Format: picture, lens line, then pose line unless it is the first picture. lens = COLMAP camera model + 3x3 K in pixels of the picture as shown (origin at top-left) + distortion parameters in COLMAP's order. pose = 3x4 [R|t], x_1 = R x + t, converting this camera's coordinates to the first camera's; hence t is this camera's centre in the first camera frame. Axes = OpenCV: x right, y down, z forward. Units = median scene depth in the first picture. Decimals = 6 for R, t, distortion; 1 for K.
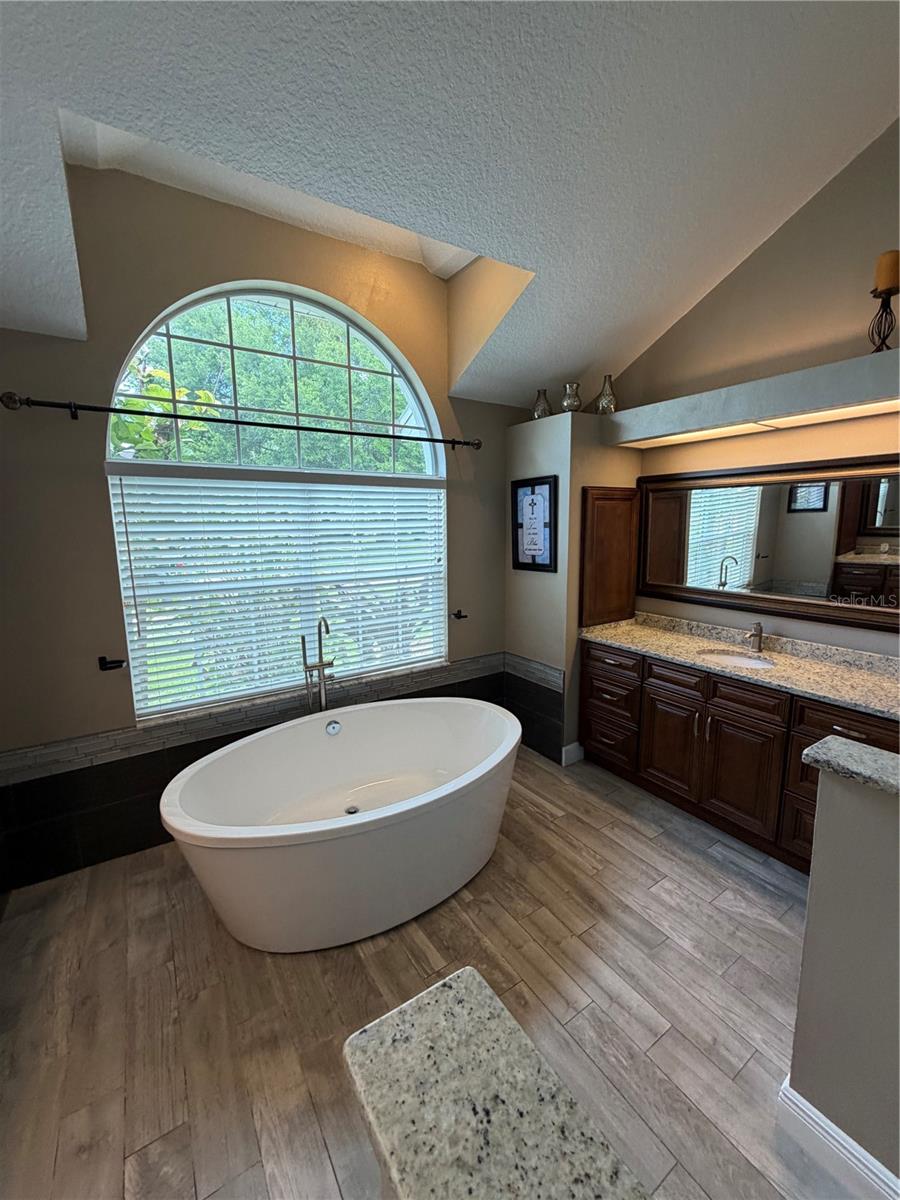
lens RADIAL K [[479.4, 0, 449.1], [0, 479.4, 595.9], [0, 0, 1]] dist [0.000884, 0.000622]
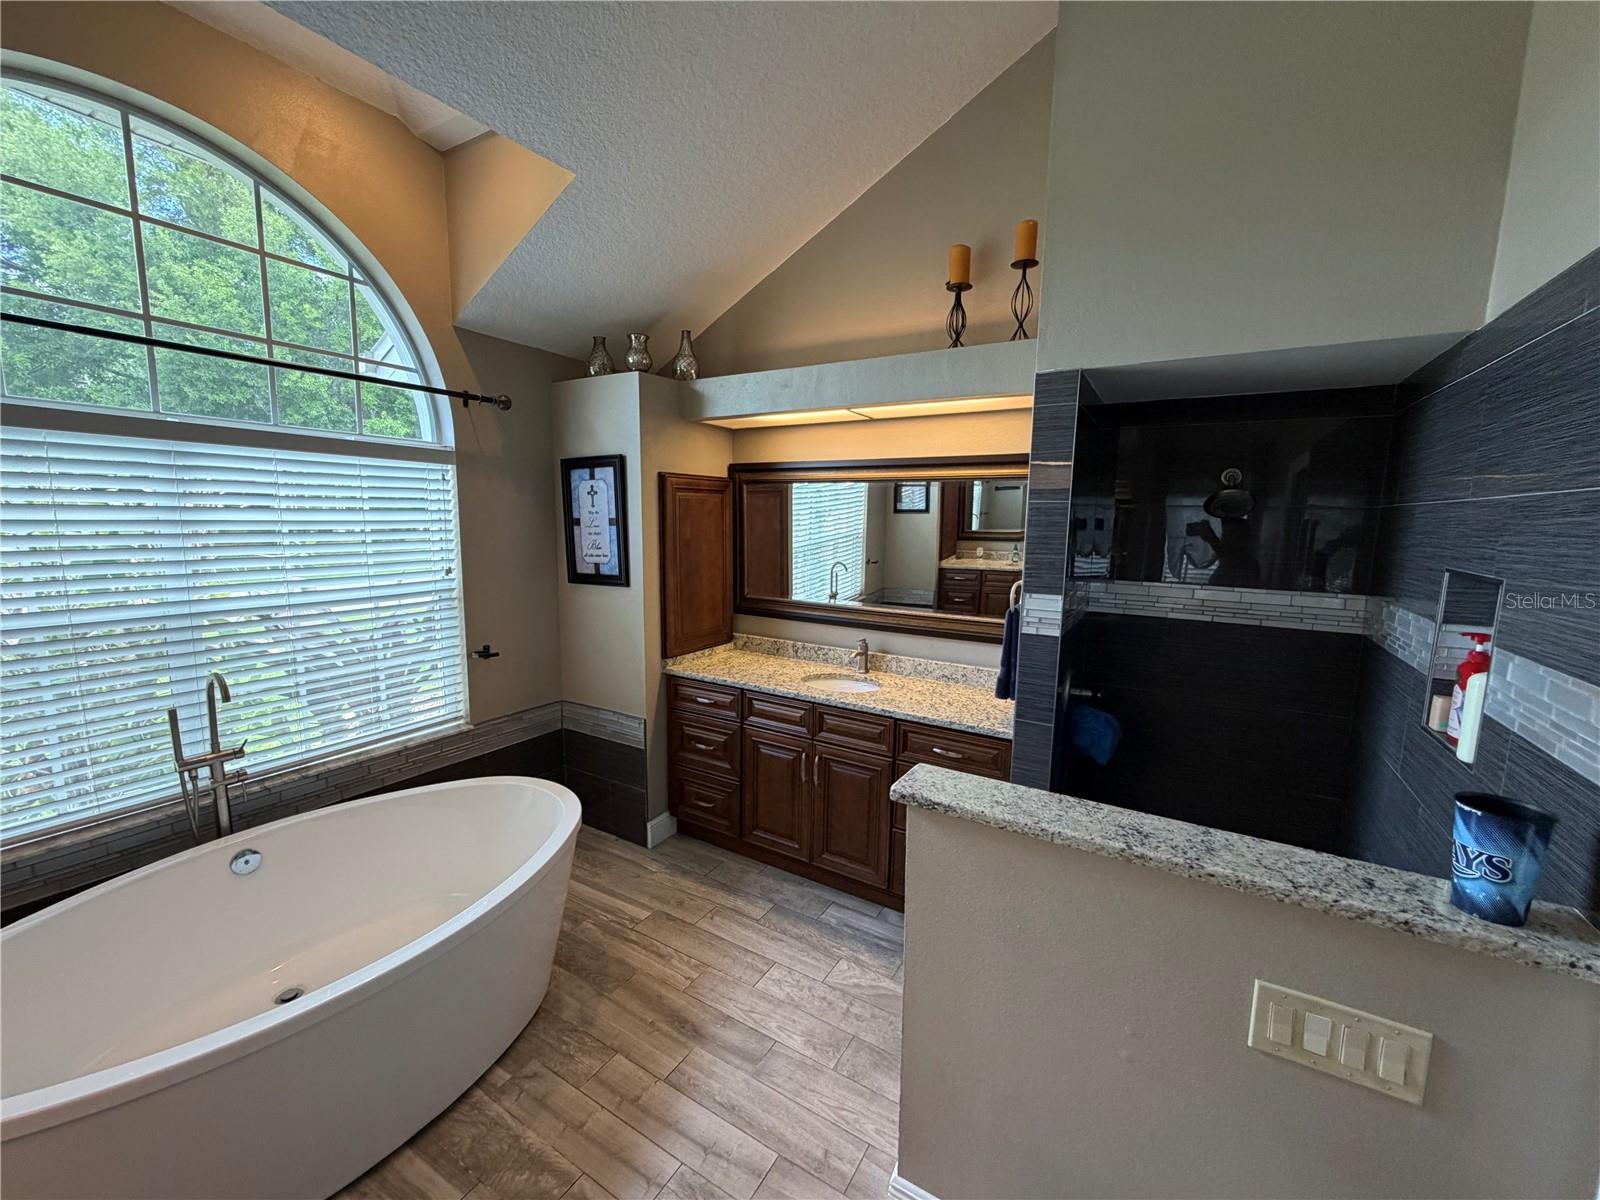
lens RADIAL K [[639.3, 0, 794.6], [0, 639.3, 602.8], [0, 0, 1]] dist [0.000884, 0.000622]
pose [[0.903434, -0.033690, 0.427401, 0.039382], [0.042023, 0.999066, -0.010076, -0.003685], [-0.426662, 0.027064, 0.904006, 0.004391]]
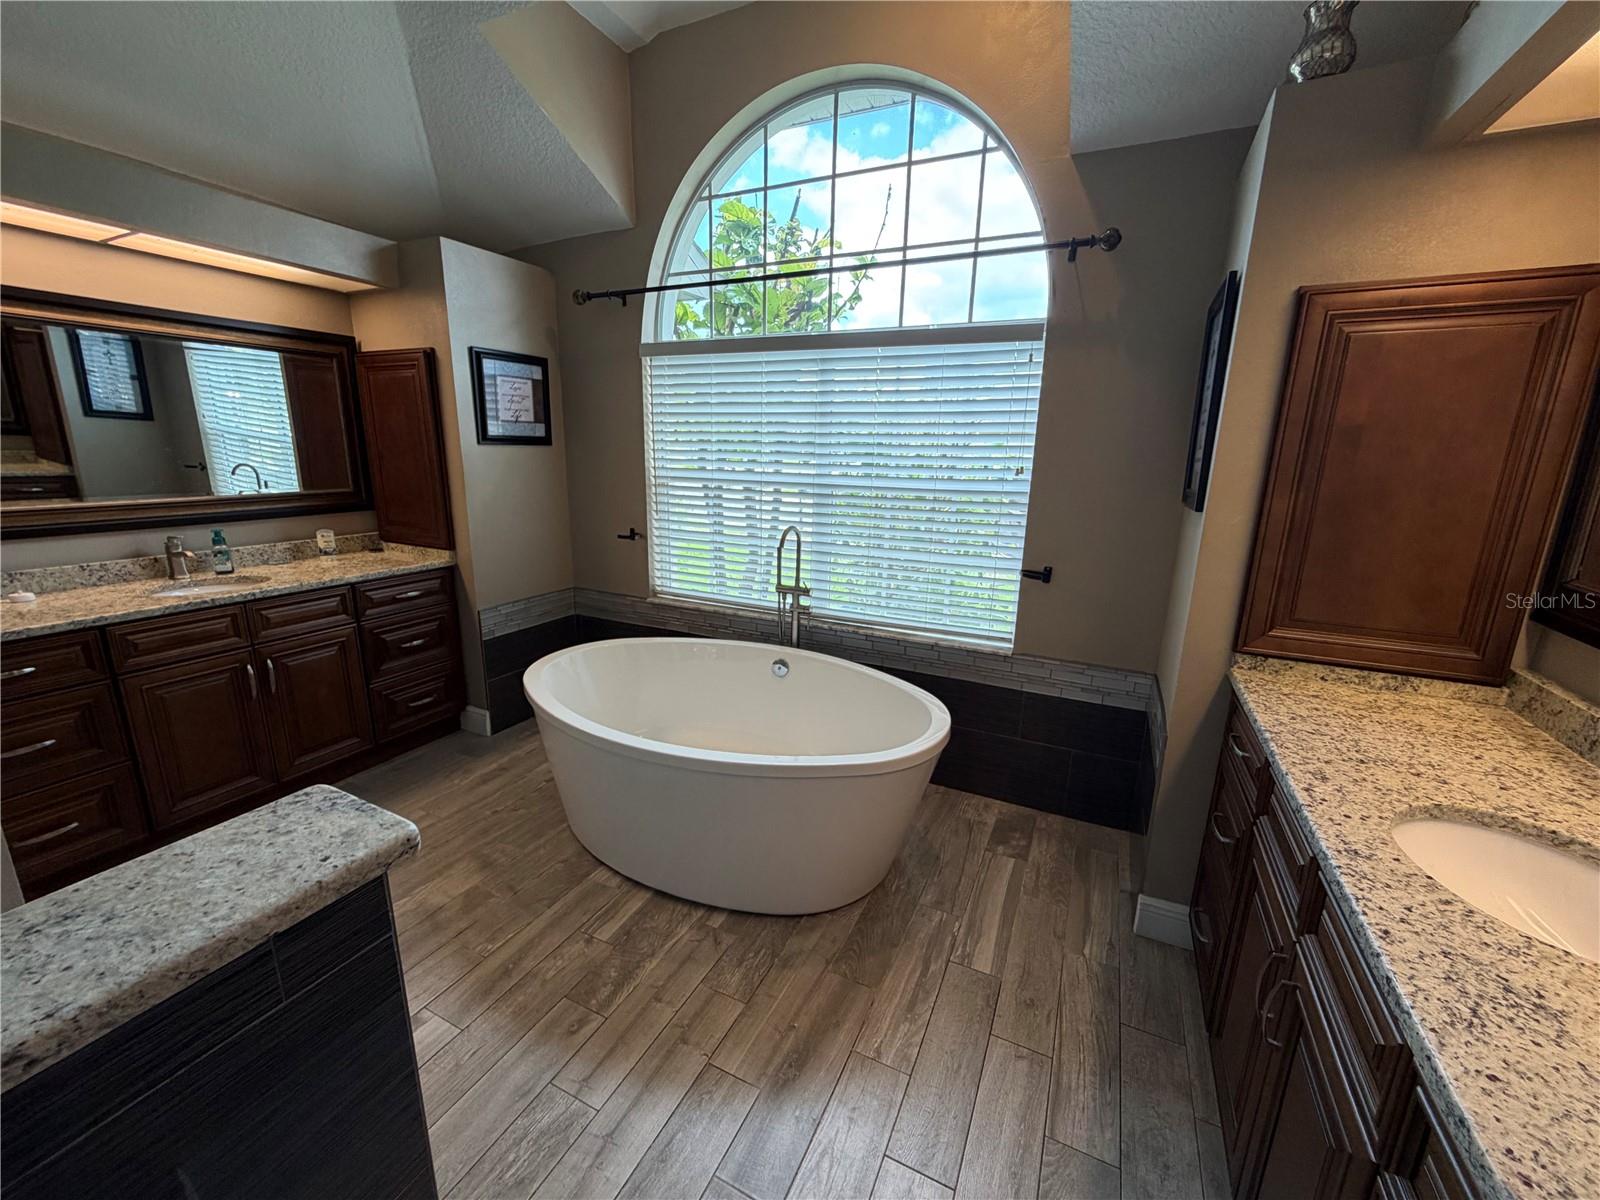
lens RADIAL K [[639.3, 0, 794.0], [0, 639.3, 604.6], [0, 0, 1]] dist [0.000884, 0.000622]
pose [[0.509114, 0.225766, -0.830562, 0.632465], [-0.158337, 0.973083, 0.167450, -0.006766], [0.846010, 0.046258, 0.531157, 0.462432]]
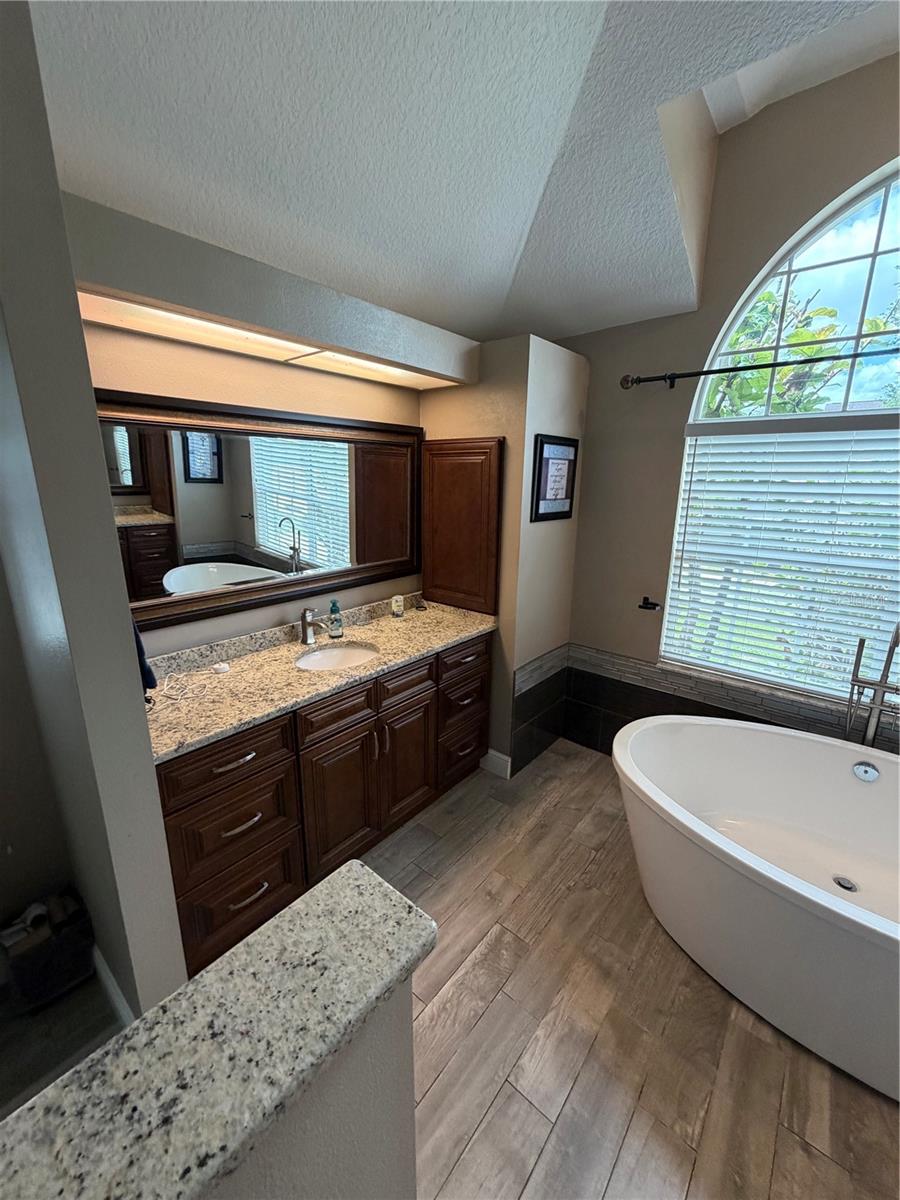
lens RADIAL K [[479.4, 0, 447.3], [0, 479.4, 596.0], [0, 0, 1]] dist [0.000884, 0.000622]
pose [[0.290466, 0.239947, -0.926313, 0.189266], [-0.161979, 0.966409, 0.199541, -0.025910], [0.943076, 0.092083, 0.319575, 0.143689]]
